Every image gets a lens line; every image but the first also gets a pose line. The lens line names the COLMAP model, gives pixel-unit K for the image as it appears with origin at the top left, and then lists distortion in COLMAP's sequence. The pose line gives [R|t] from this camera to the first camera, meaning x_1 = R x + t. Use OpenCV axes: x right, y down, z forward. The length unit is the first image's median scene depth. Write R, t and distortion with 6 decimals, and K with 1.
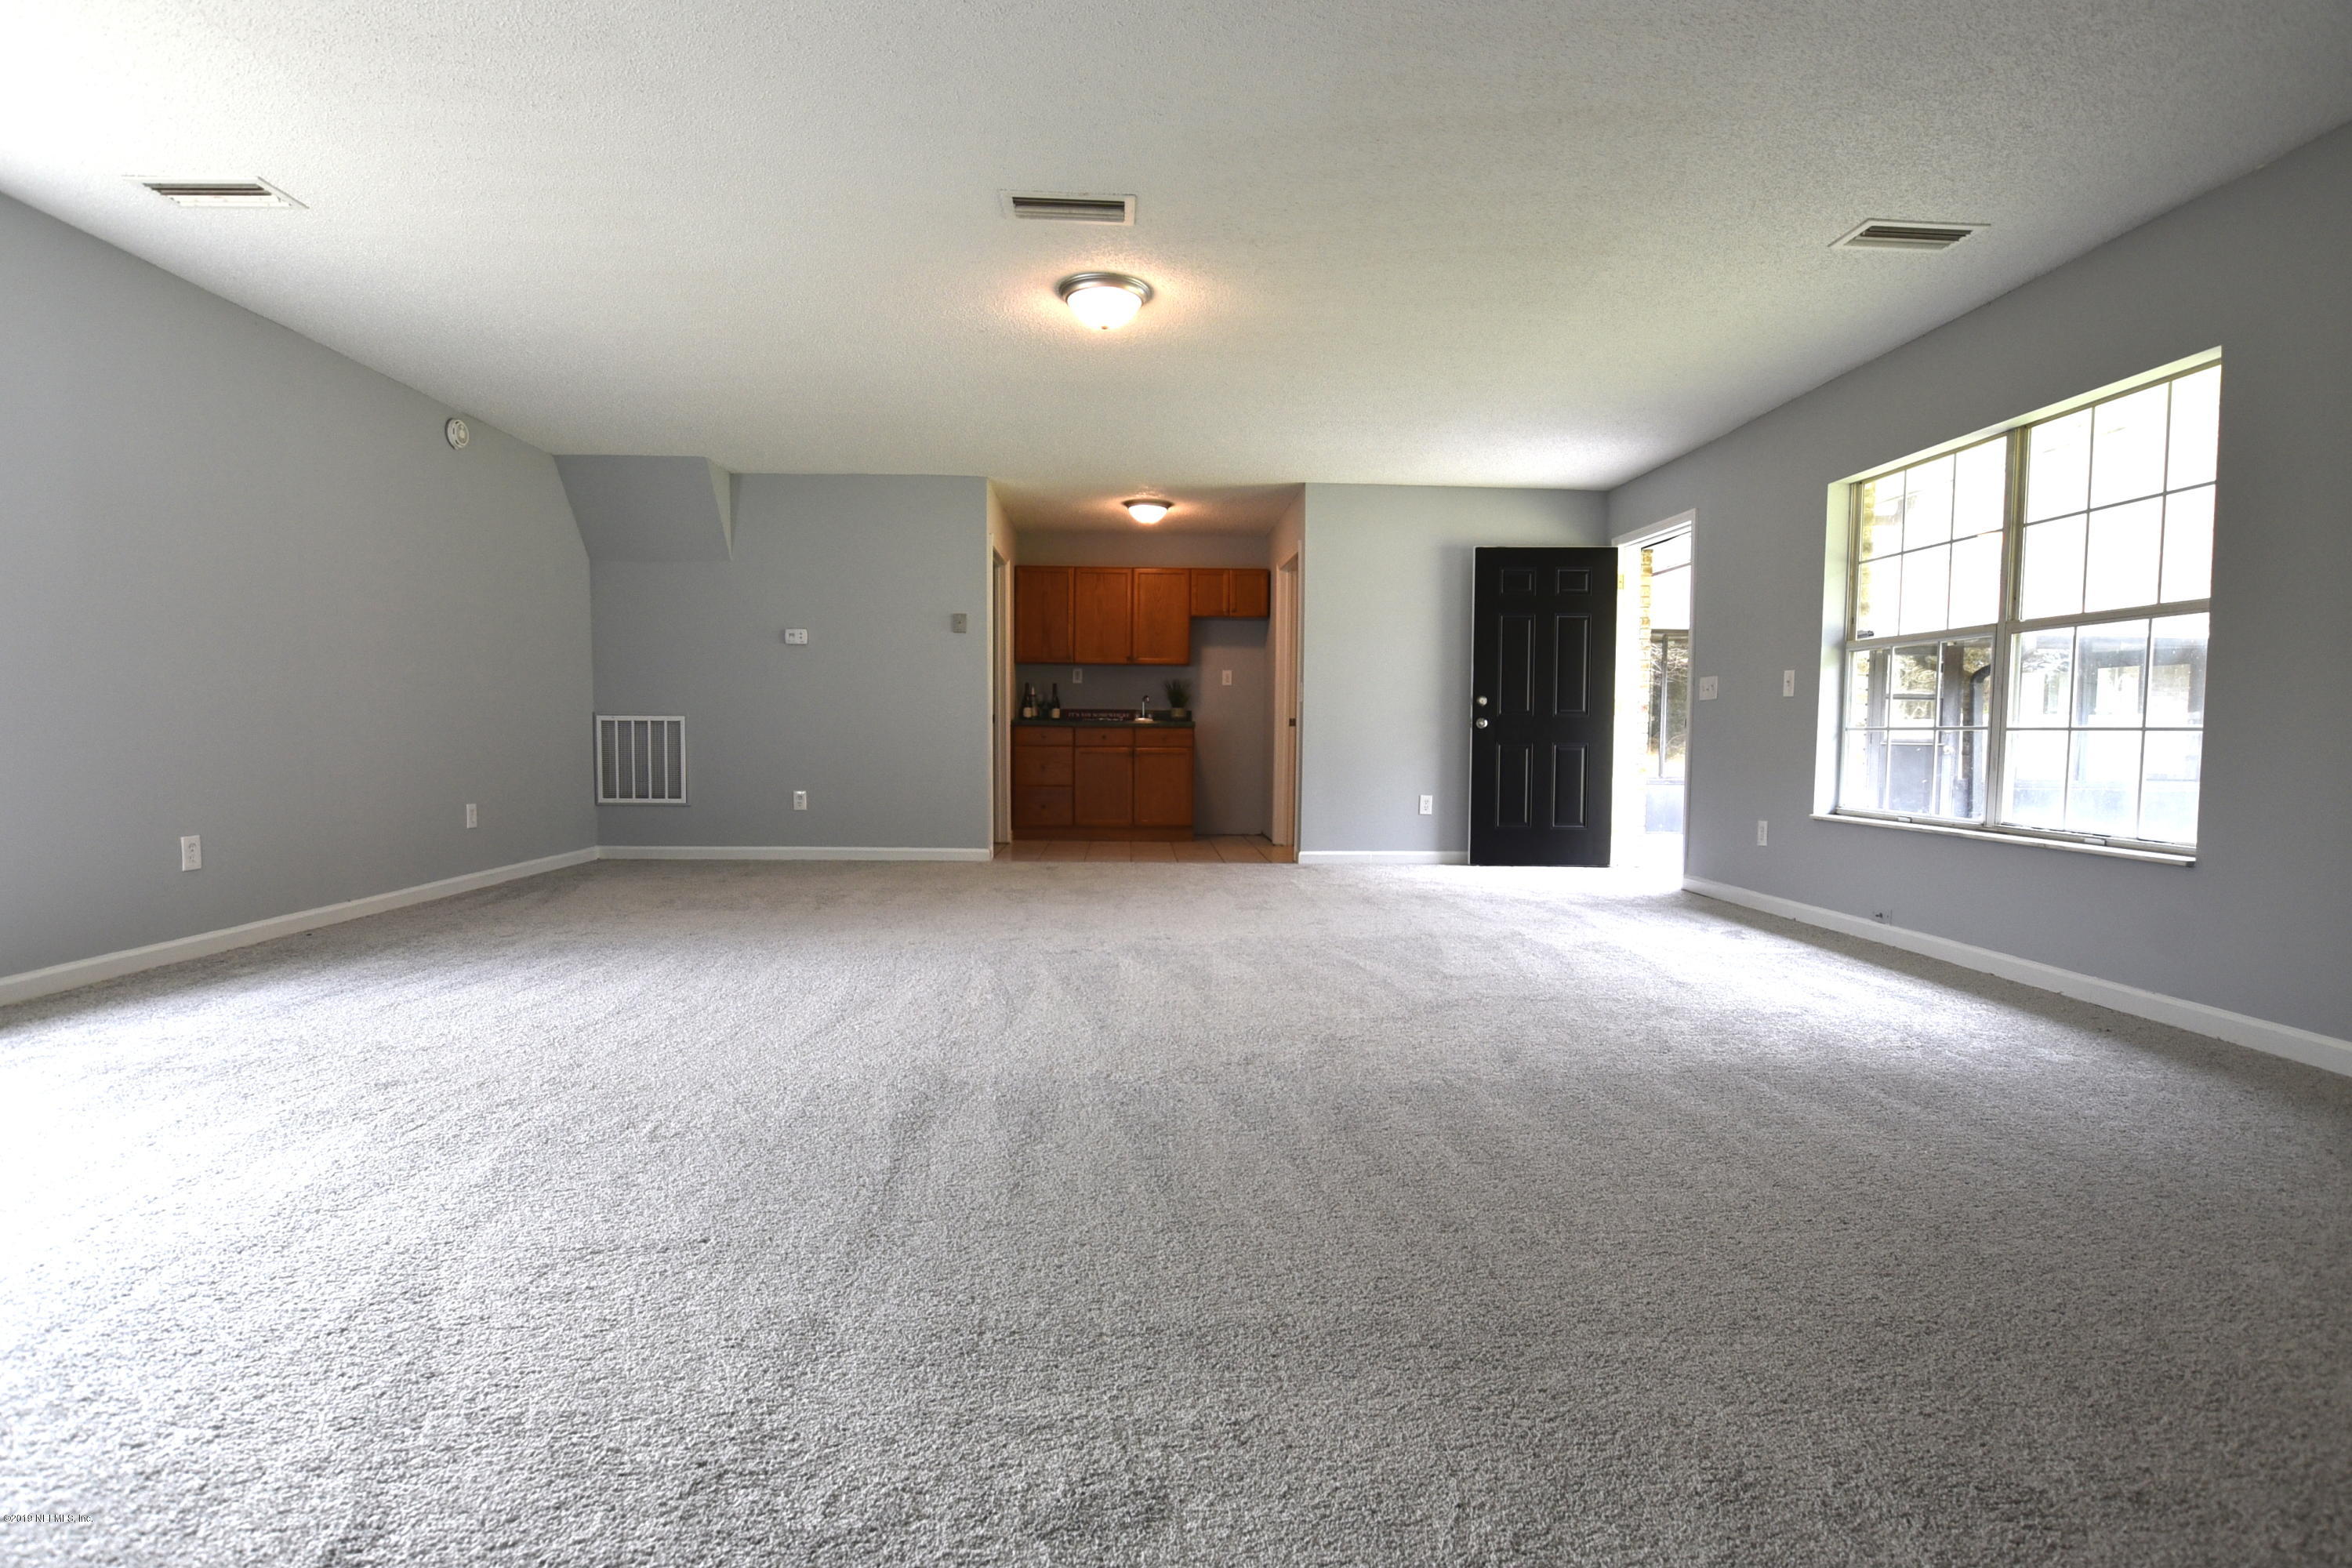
lens RADIAL K [[1089.8, 0, 1174.1], [0, 1089.8, 782.3], [0, 0, 1]] dist [-0.003482, 0.000311]
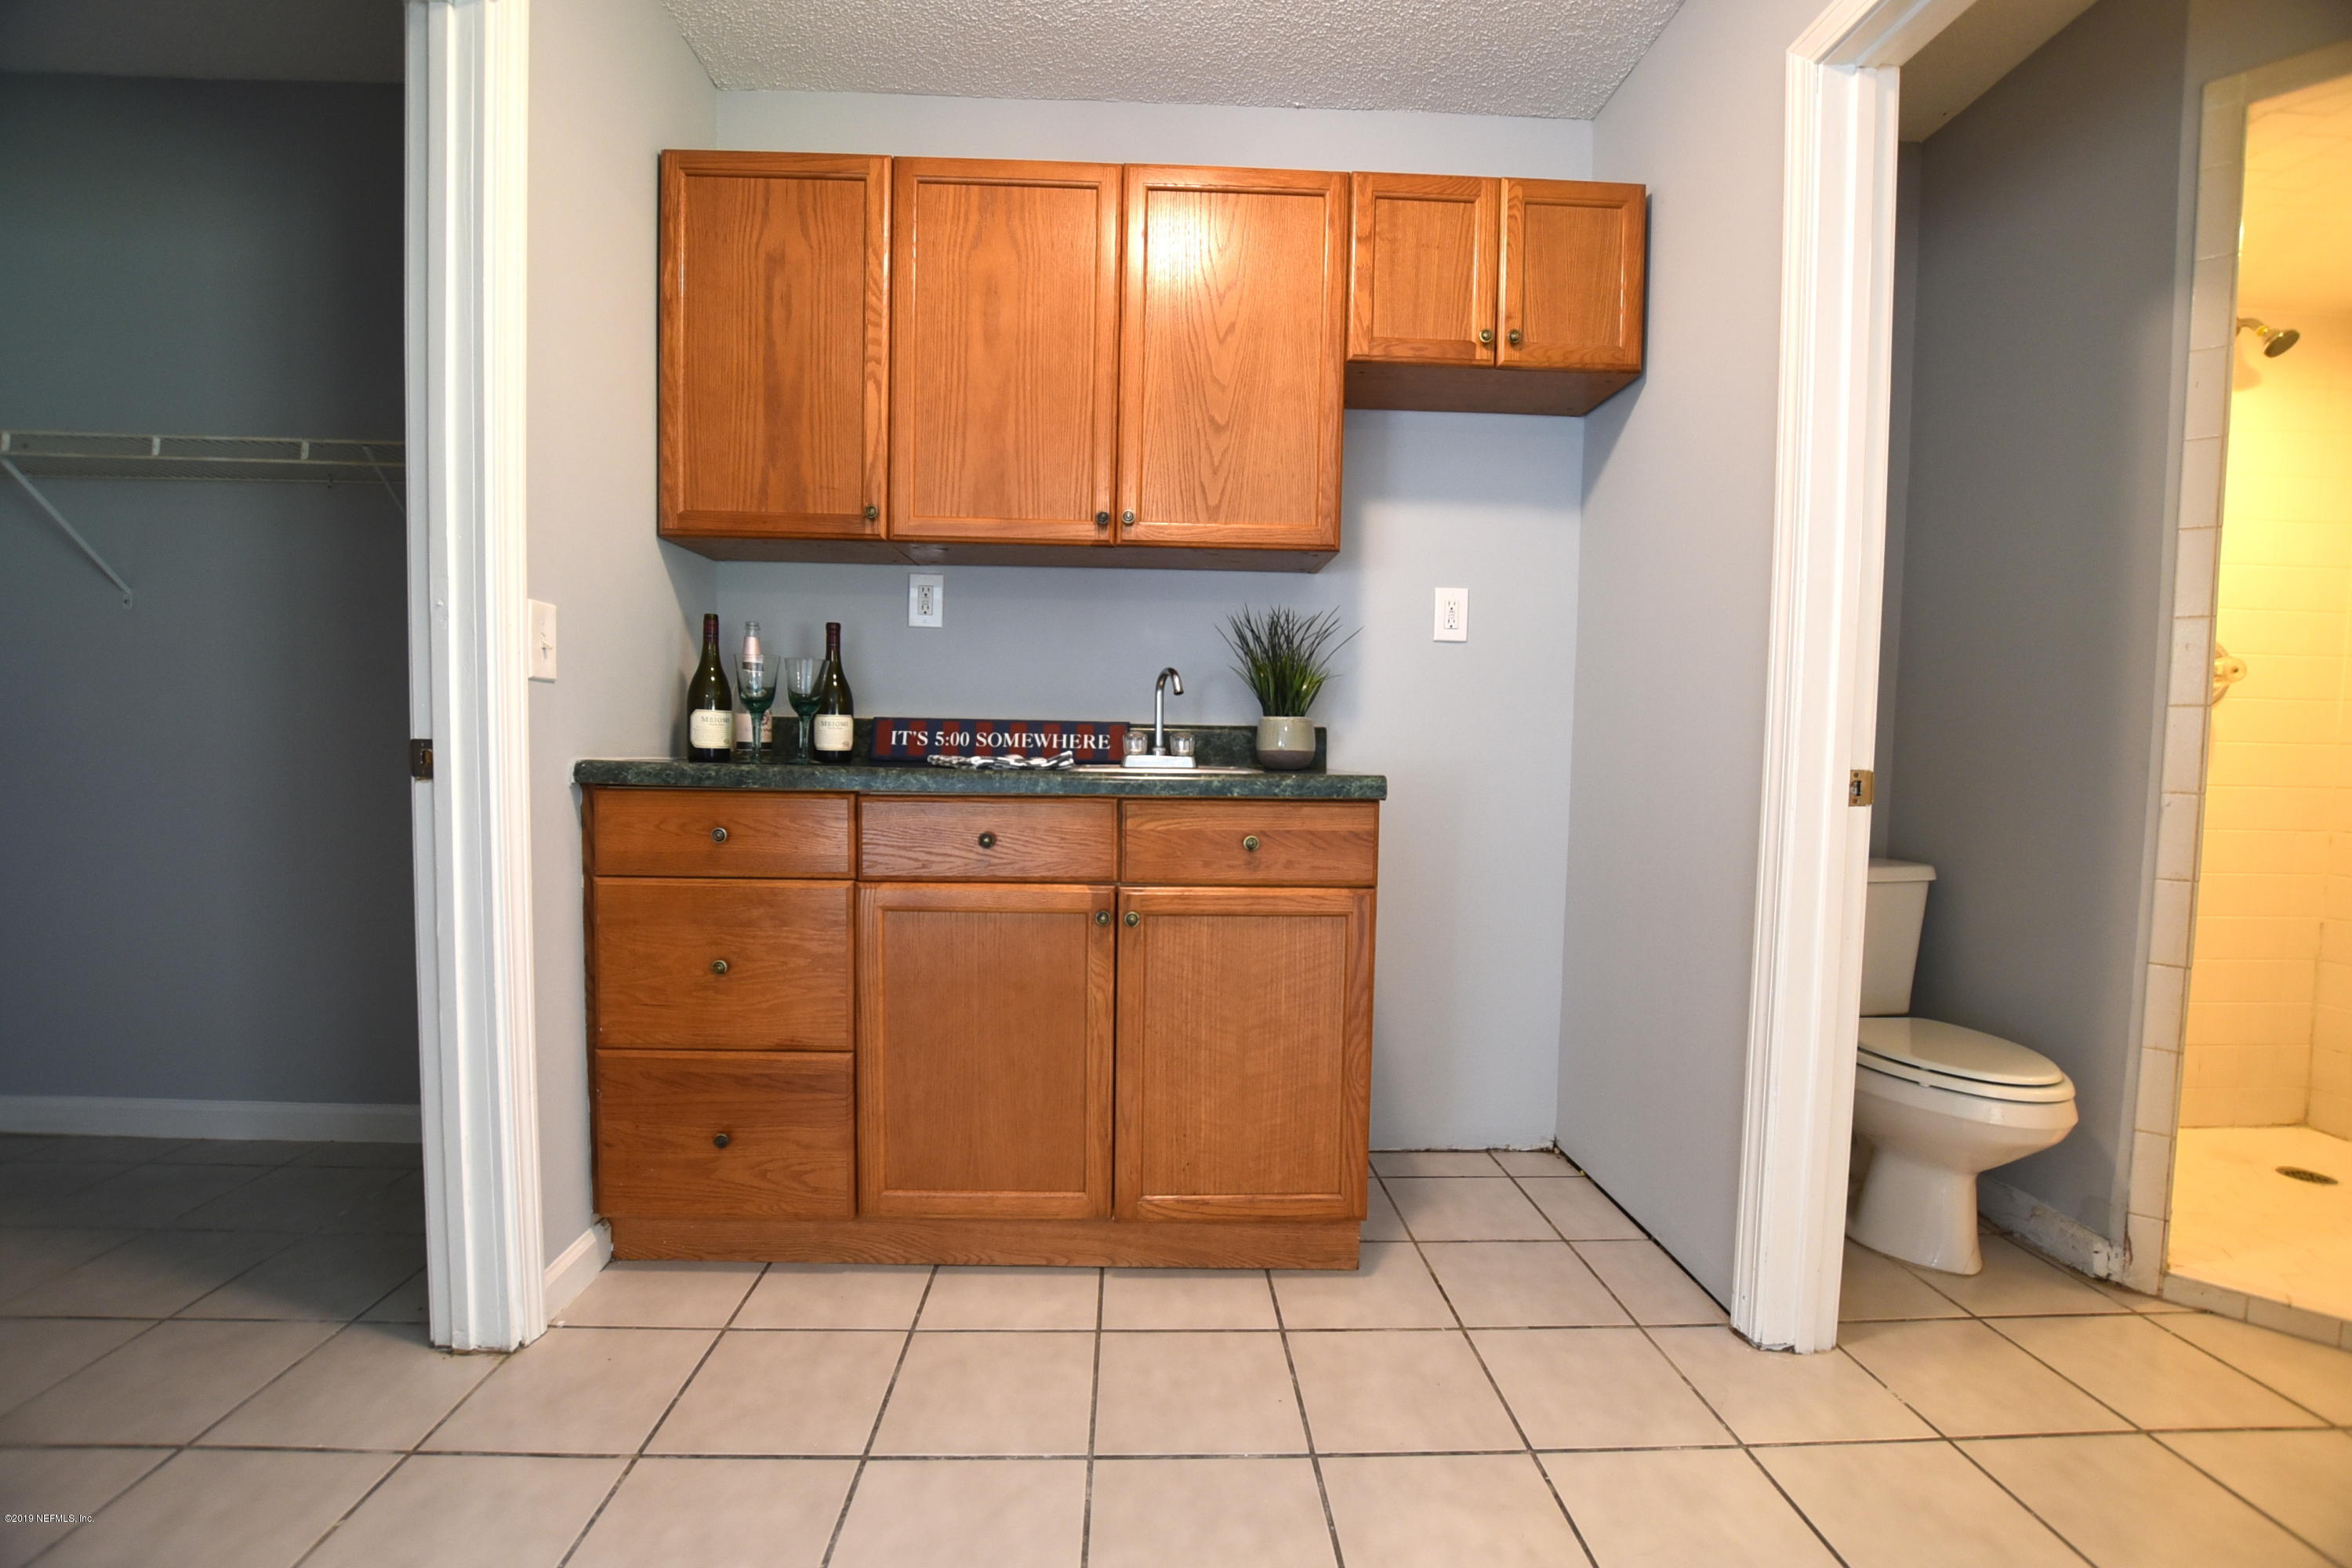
lens RADIAL K [[1035.9, 0, 1169.5], [0, 1035.9, 788.6], [0, 0, 1]] dist [-0.034808, 0.005130]
pose [[0.999955, 0.008901, -0.003187, -0.030745], [-0.008914, 0.999952, -0.003985, -0.062670], [0.003151, 0.004013, 0.999987, 0.946484]]
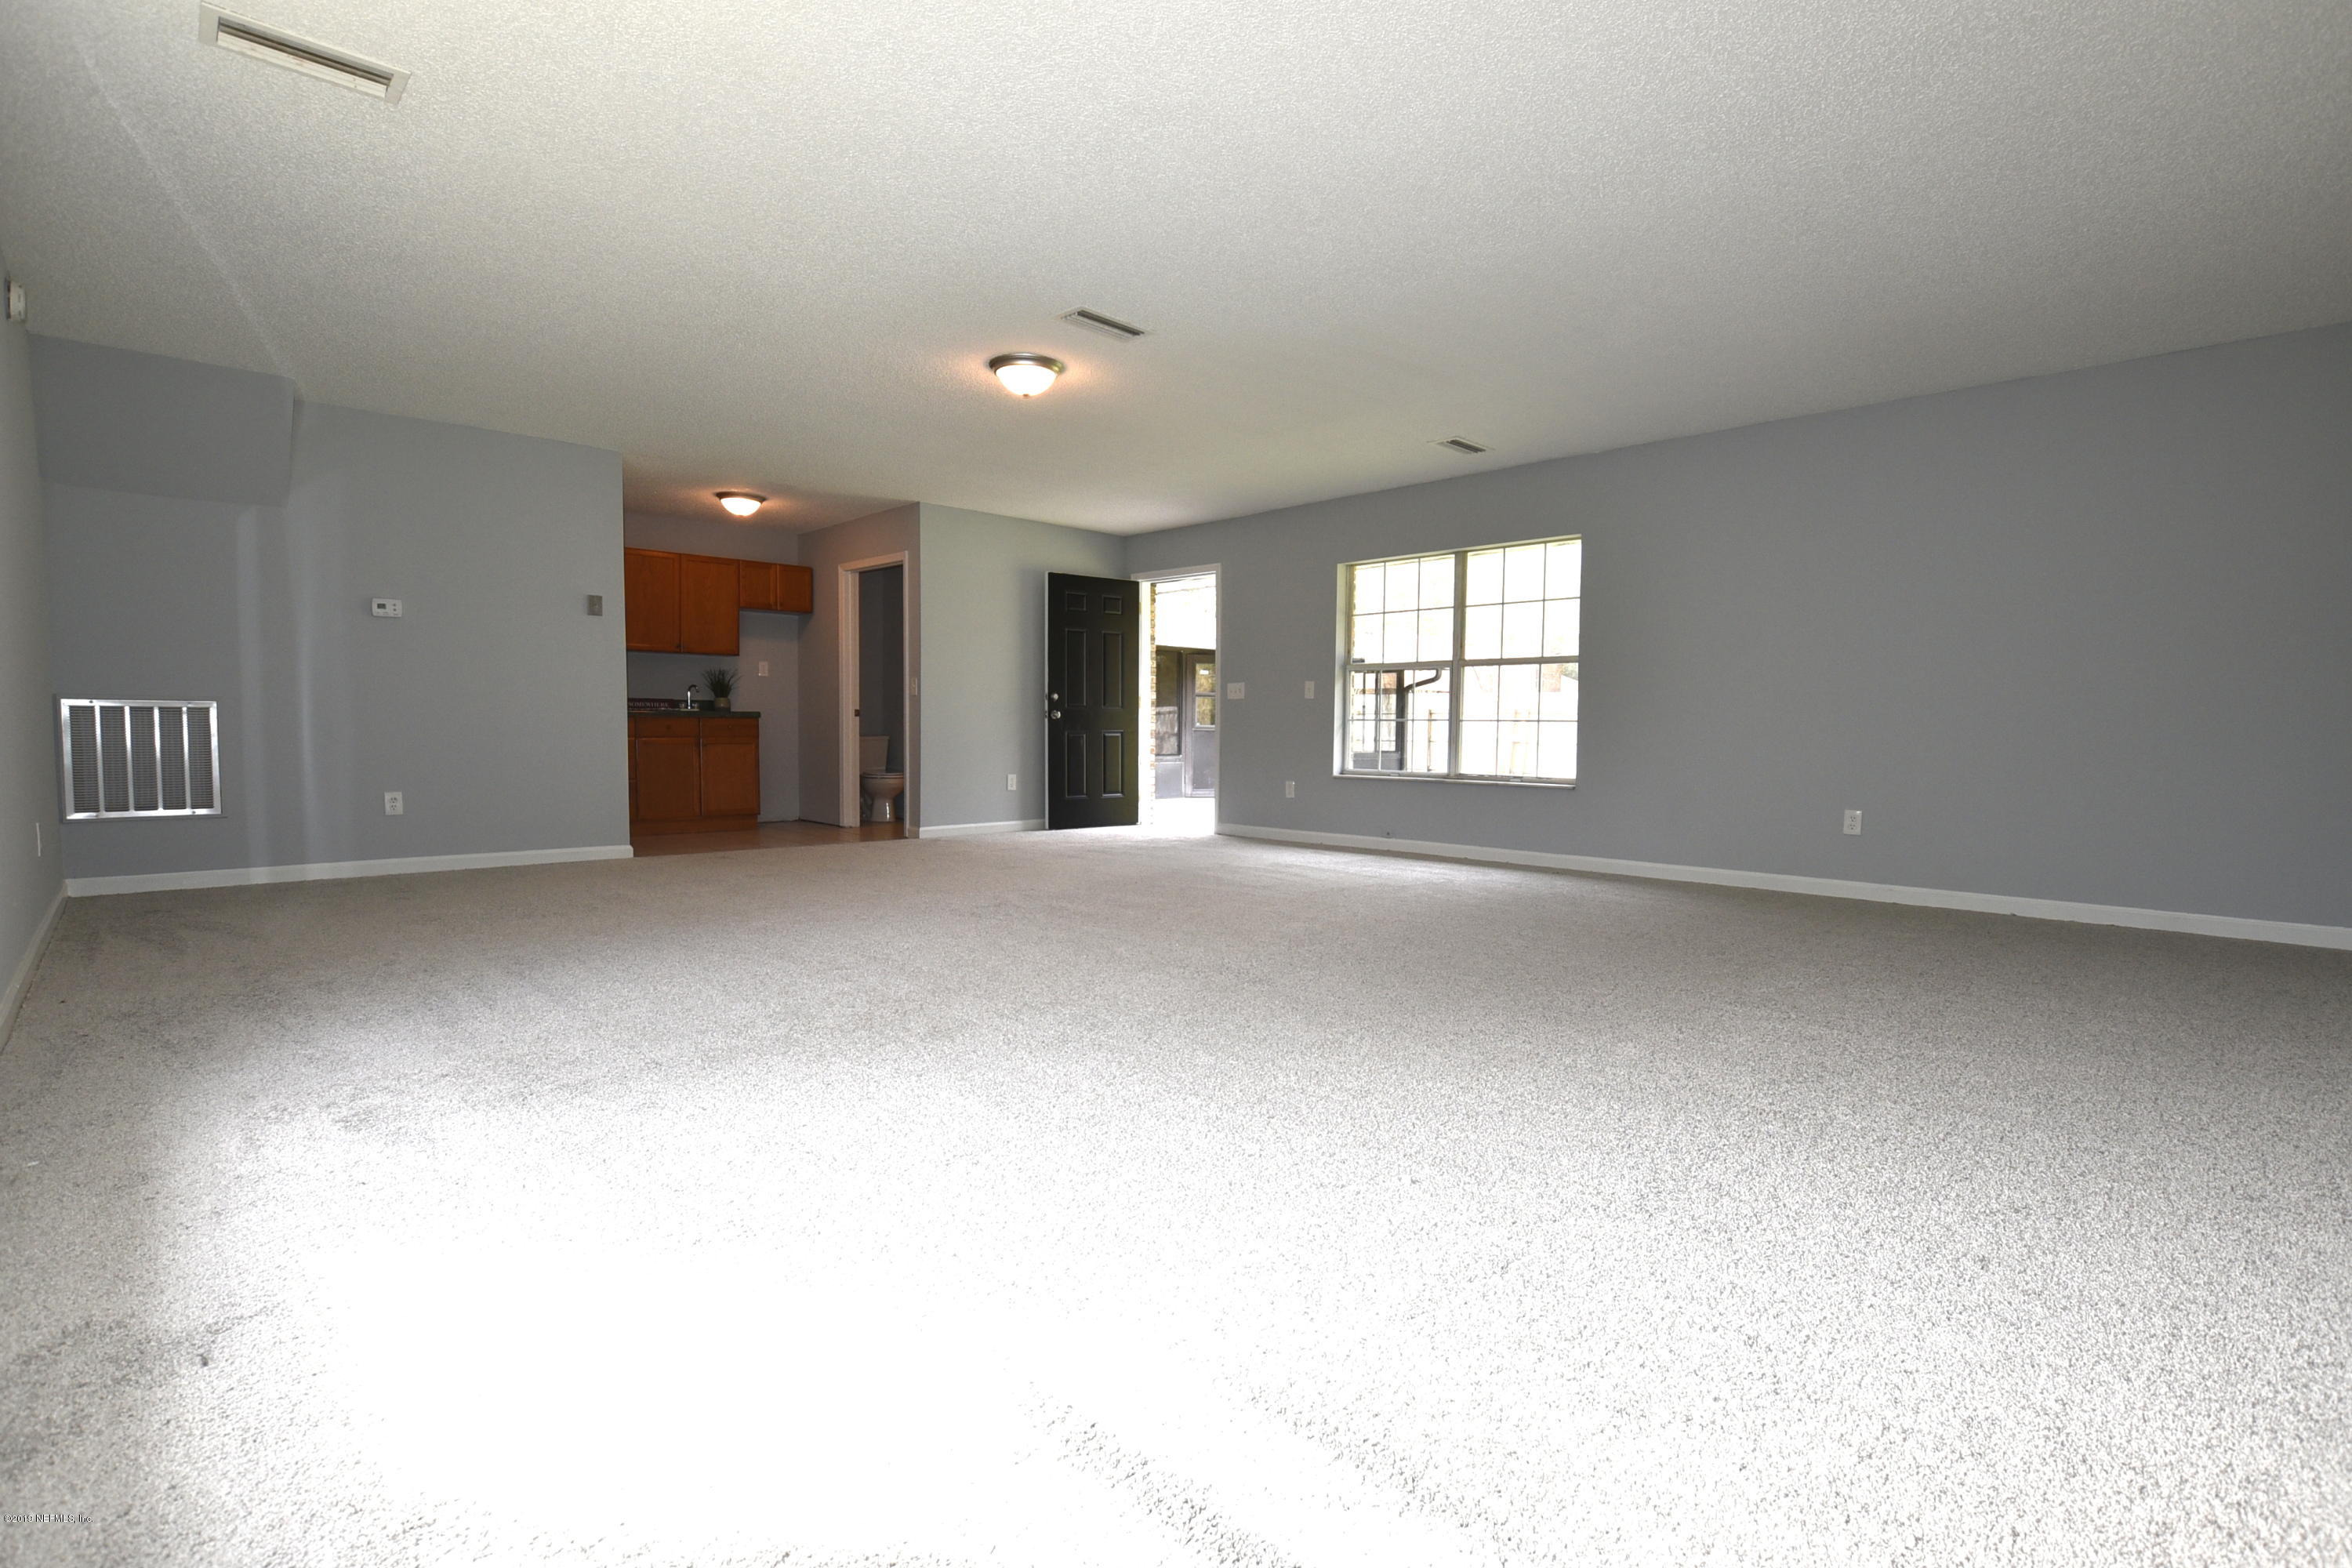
lens RADIAL K [[1089.8, 0, 1166.8], [0, 1089.8, 786.4], [0, 0, 1]] dist [-0.003482, 0.000311]
pose [[0.756229, -0.039095, 0.653138, -0.435764], [0.030945, 0.999233, 0.023982, 0.001516], [-0.653575, 0.002075, 0.756859, -0.023251]]
